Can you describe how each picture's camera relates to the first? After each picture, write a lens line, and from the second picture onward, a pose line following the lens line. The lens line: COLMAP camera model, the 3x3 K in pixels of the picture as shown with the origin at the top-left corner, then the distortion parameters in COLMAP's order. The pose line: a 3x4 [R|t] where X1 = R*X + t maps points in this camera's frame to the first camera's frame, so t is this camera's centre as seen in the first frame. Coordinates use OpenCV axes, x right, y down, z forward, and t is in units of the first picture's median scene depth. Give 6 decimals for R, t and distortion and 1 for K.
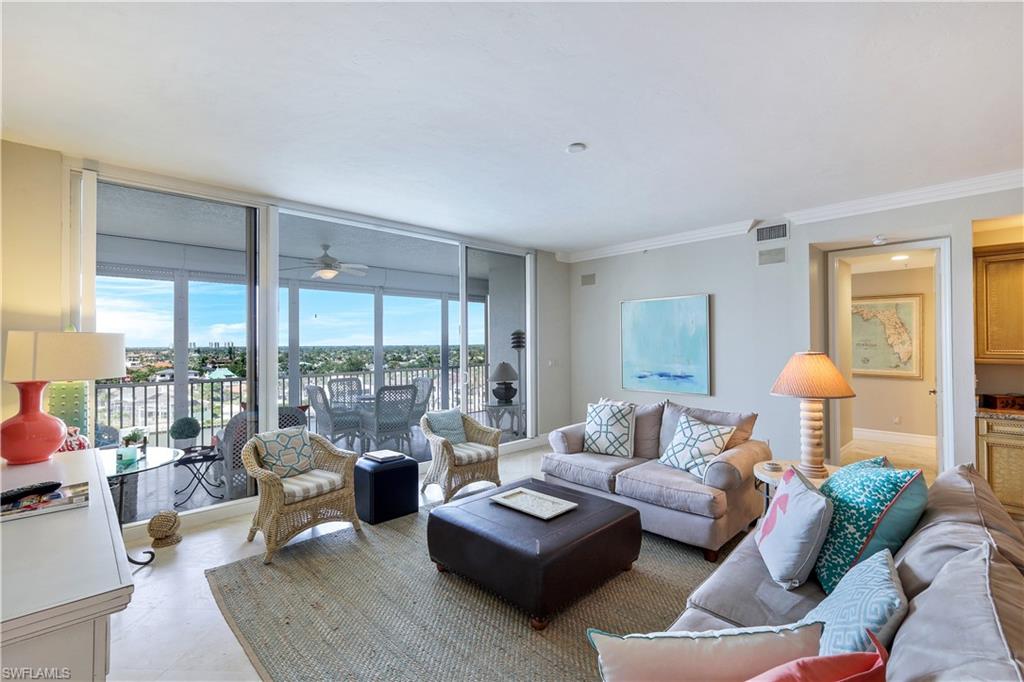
lens RADIAL K [[447.9, 0, 519.3], [0, 447.9, 343.6], [0, 0, 1]] dist [-0.009946, -0.000340]
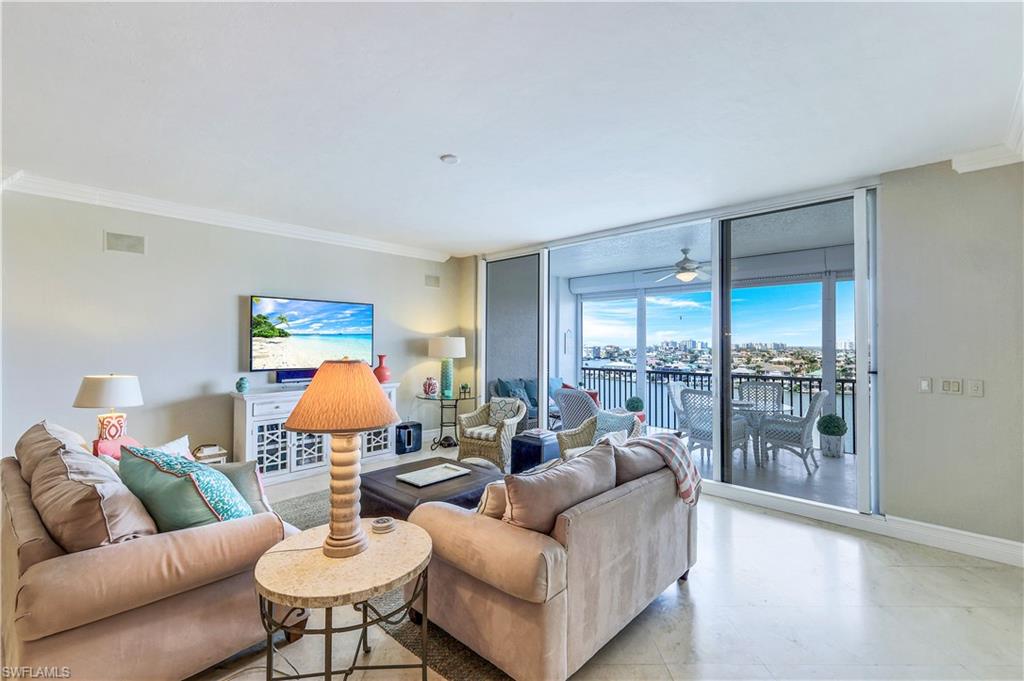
lens RADIAL K [[447.9, 0, 517.2], [0, 447.9, 341.6], [0, 0, 1]] dist [-0.009946, -0.000340]
pose [[0.039653, 0.002332, -0.999211, 0.931211], [-0.005918, 0.999980, 0.002099, -0.005425], [0.999196, 0.005830, 0.039666, 0.878471]]
